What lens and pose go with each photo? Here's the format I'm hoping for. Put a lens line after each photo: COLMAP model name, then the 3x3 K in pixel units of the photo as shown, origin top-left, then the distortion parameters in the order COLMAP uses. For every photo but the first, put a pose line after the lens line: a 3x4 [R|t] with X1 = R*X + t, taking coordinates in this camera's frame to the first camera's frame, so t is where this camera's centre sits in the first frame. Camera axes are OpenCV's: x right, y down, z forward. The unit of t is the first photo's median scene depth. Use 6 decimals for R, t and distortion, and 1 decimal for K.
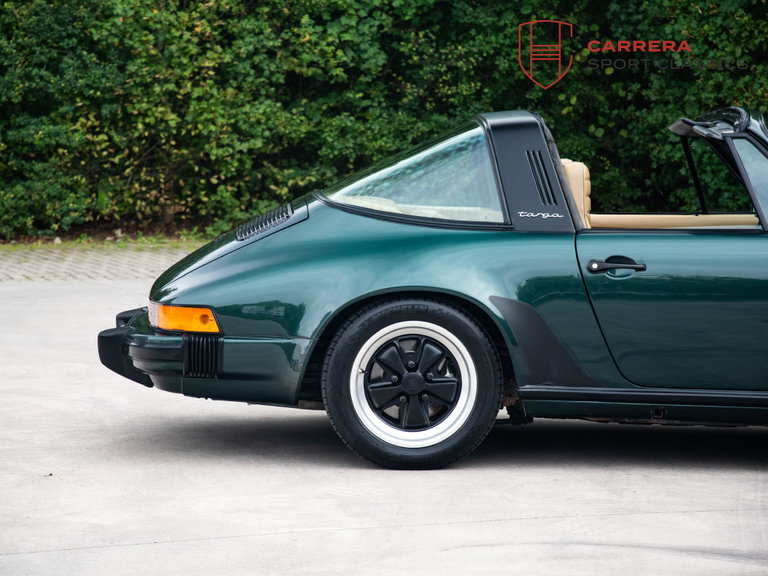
lens RADIAL K [[2477.8, 0, 384.0], [0, 2477.8, 288.0], [0, 0, 1]] dist [0.678303, 1.125147]
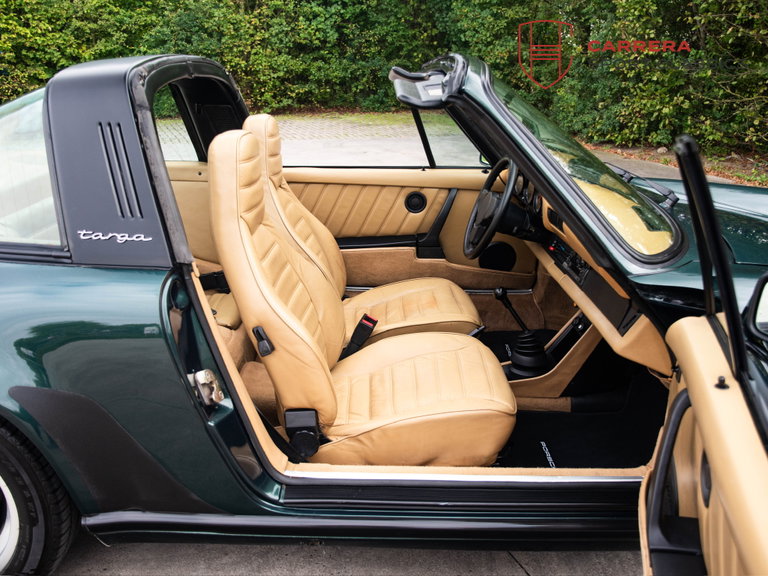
lens RADIAL K [[704.6, 0, 388.7], [0, 704.6, 277.0], [0, 0, 1]] dist [-0.065457, 0.104350]
pose [[0.999985, 0.005450, 0.000333, 0.050018], [-0.005383, 0.973900, 0.226913, -0.022657], [0.000913, -0.226911, 0.973915, 0.326110]]
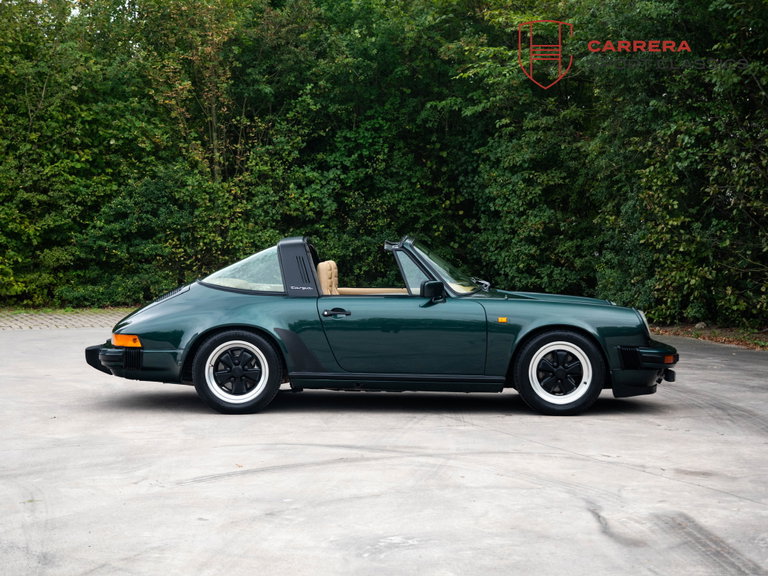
lens RADIAL K [[1447.6, 0, 384.0], [0, 1447.6, 288.0], [0, 0, 1]] dist [0.248800, 0.065989]
pose [[0.999726, -0.005598, -0.022726, 0.061199], [0.004853, 0.999454, -0.032694, 0.003705], [0.022897, 0.032575, 0.999207, -0.070069]]
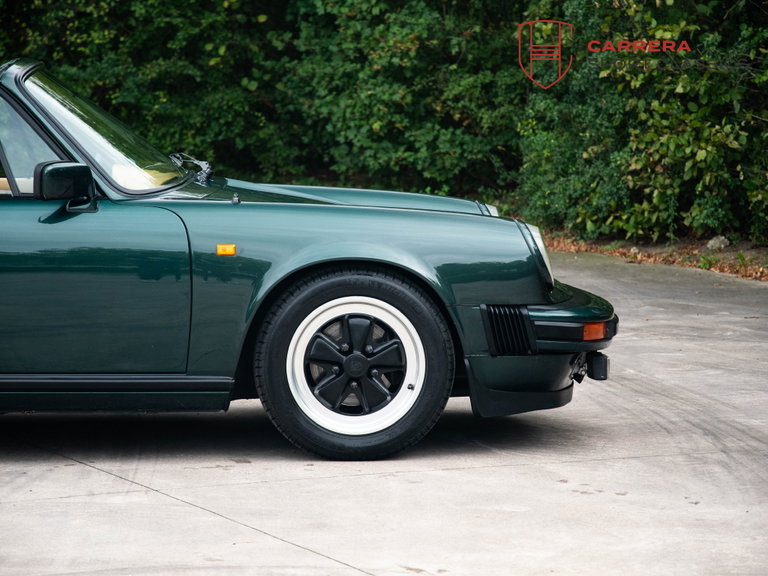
lens RADIAL K [[2675.1, 0, 384.0], [0, 2675.1, 288.0], [0, 0, 1]] dist [0.735158, 0.765298]
pose [[0.998743, -0.016065, 0.047477, 0.091906], [0.015462, 0.999795, 0.013042, -0.000100], [-0.047676, -0.012292, 0.998787, 0.009207]]
